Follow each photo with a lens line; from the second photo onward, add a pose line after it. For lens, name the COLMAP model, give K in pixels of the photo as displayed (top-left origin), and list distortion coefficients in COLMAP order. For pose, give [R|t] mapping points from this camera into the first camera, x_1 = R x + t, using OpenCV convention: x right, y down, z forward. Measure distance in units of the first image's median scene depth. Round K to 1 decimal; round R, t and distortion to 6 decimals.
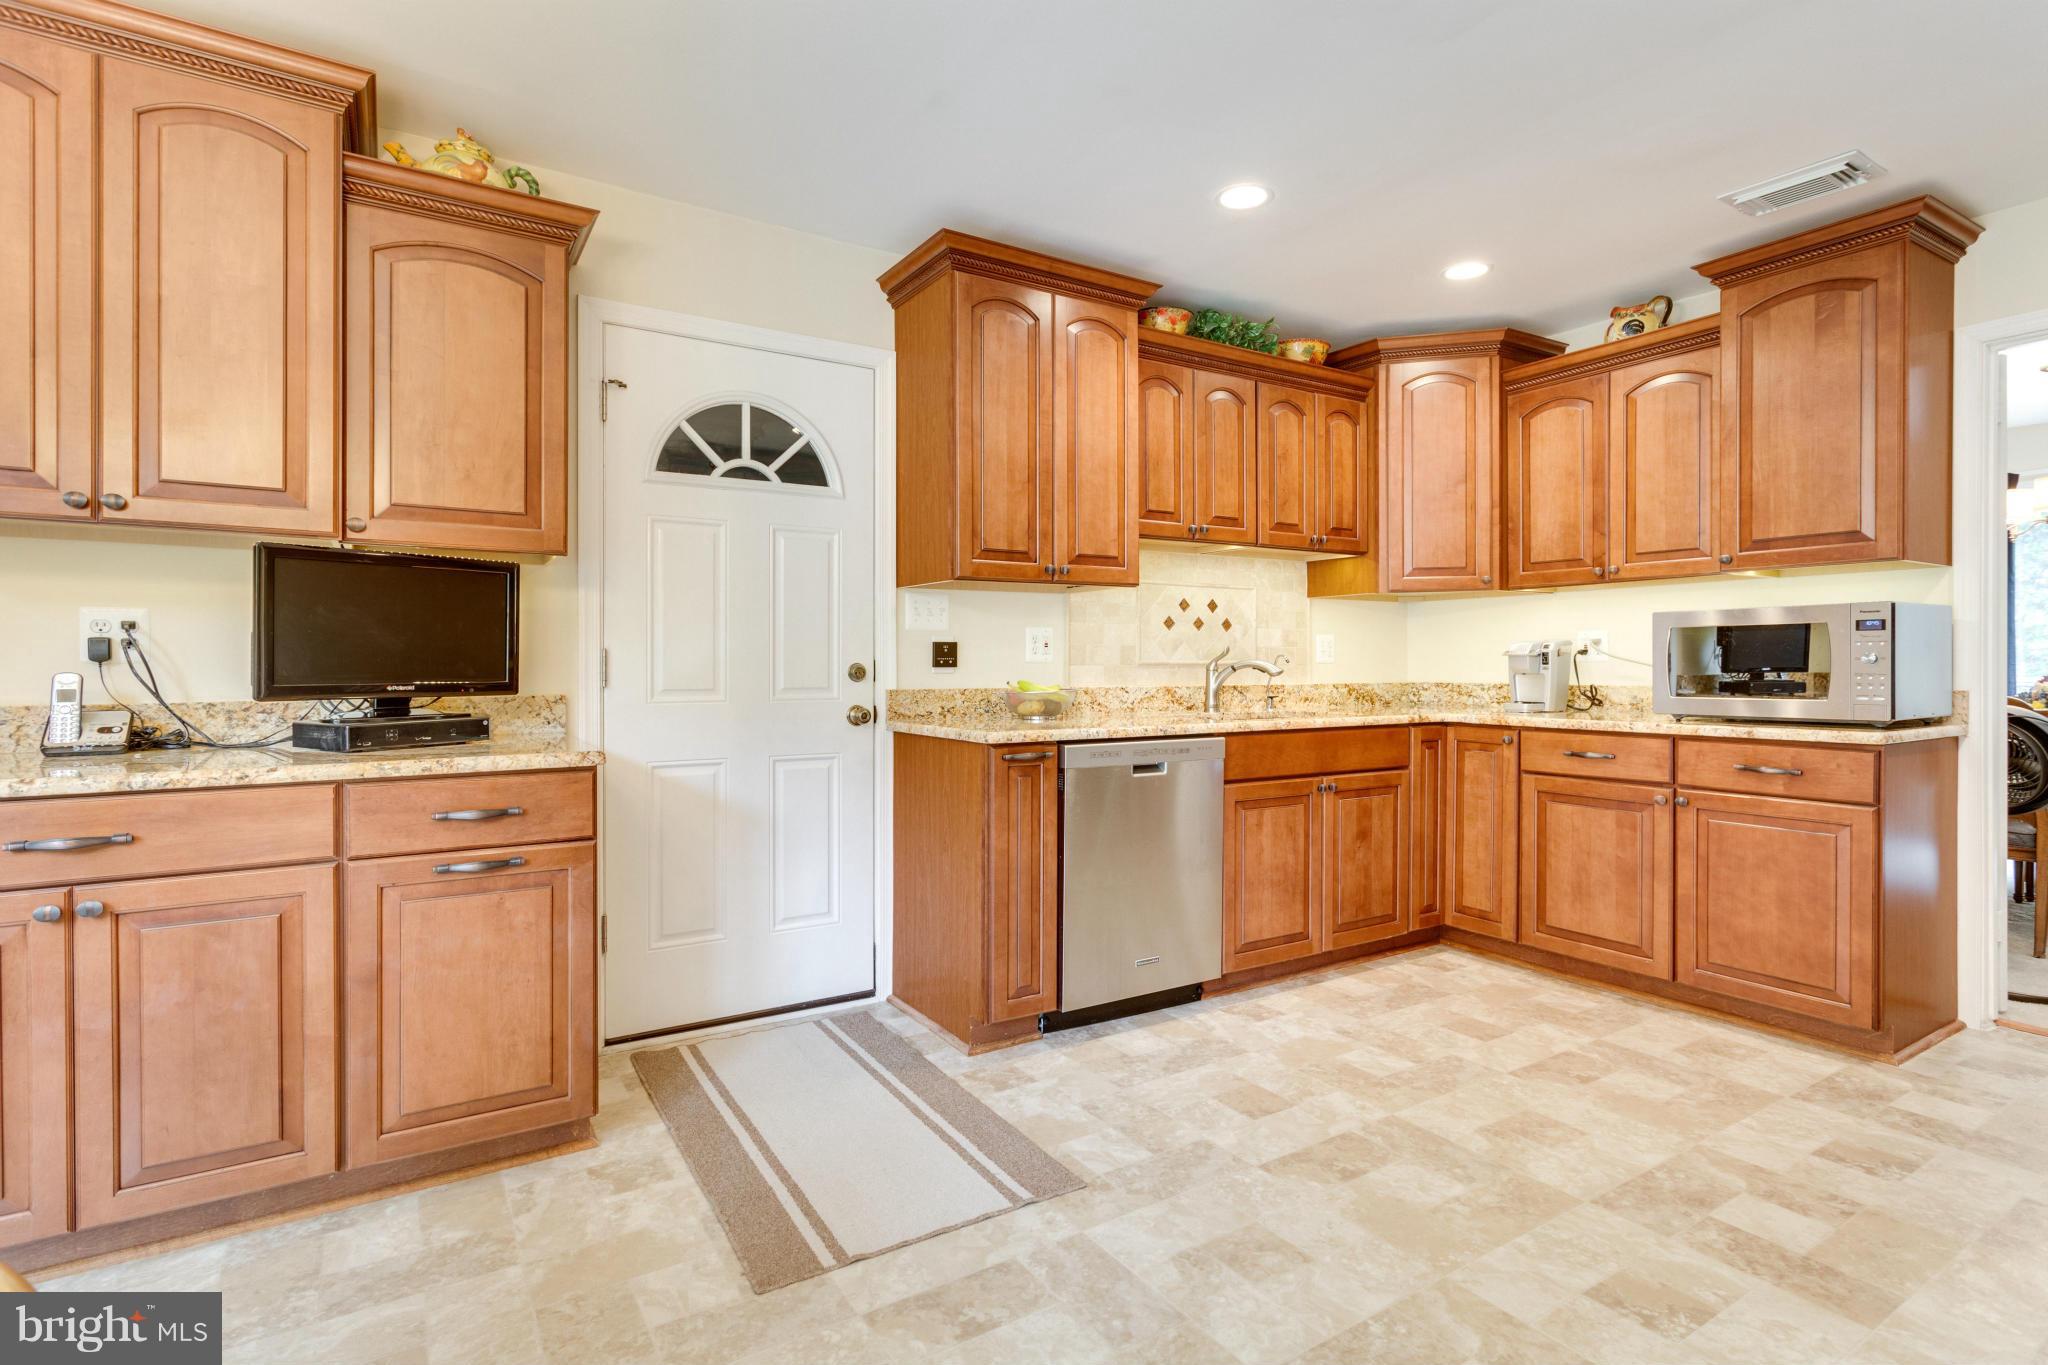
lens RADIAL K [[994.0, 0, 1009.7], [0, 994.0, 669.1], [0, 0, 1]] dist [-0.001736, 0.000279]
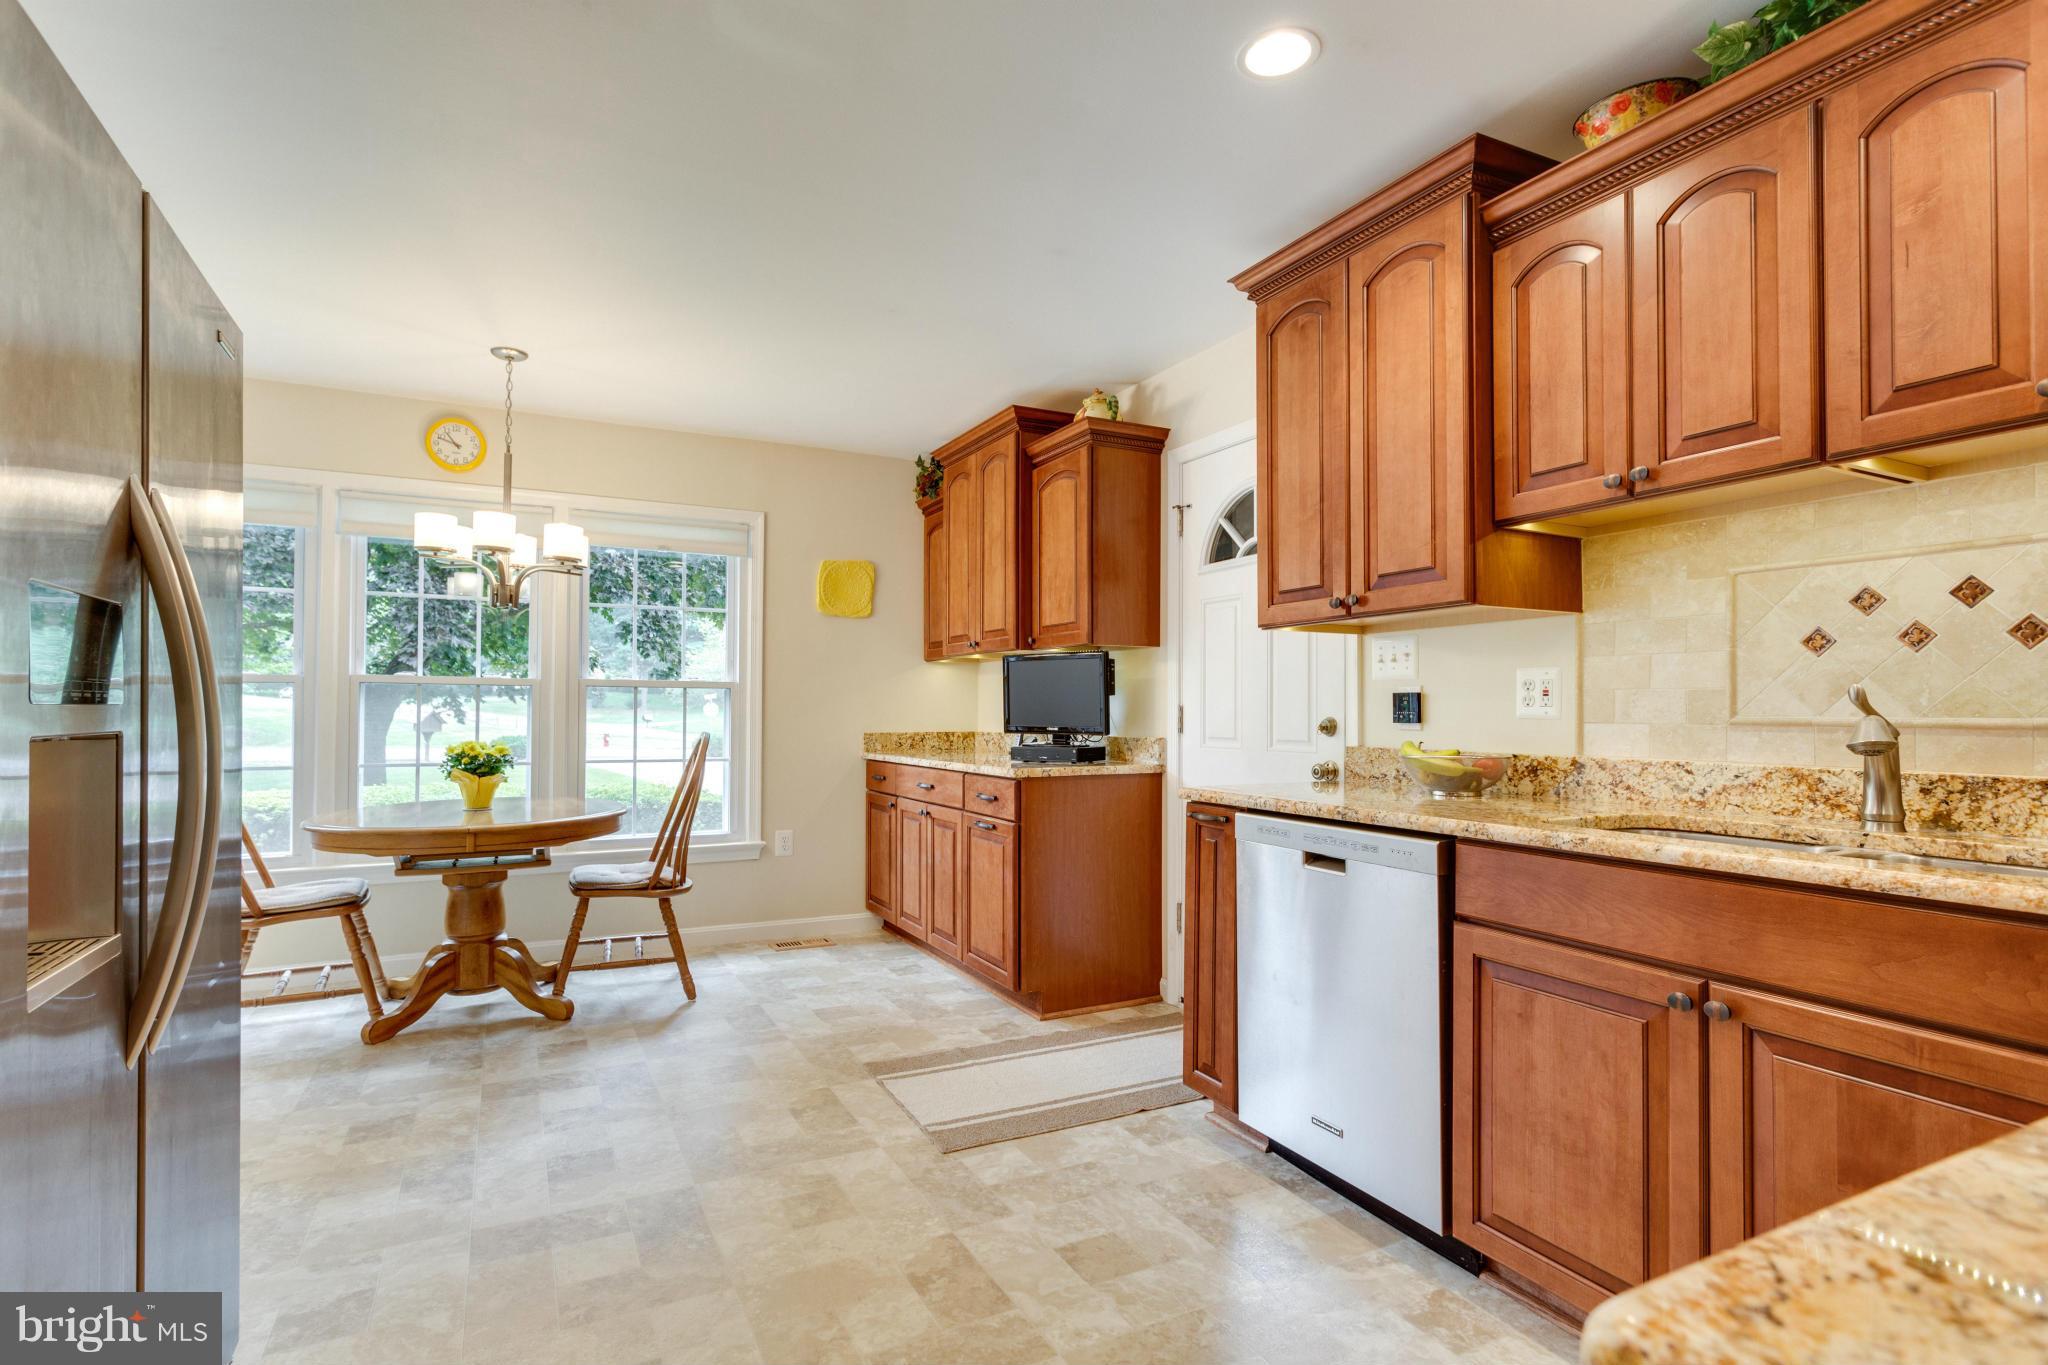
lens RADIAL K [[994.0, 0, 1008.8], [0, 994.0, 694.9], [0, 0, 1]] dist [-0.001736, 0.000279]
pose [[-0.088476, -0.014925, -0.995966, 0.913566], [-0.008474, 0.999863, -0.014231, -0.011940], [0.996042, 0.007181, -0.088590, 0.847307]]
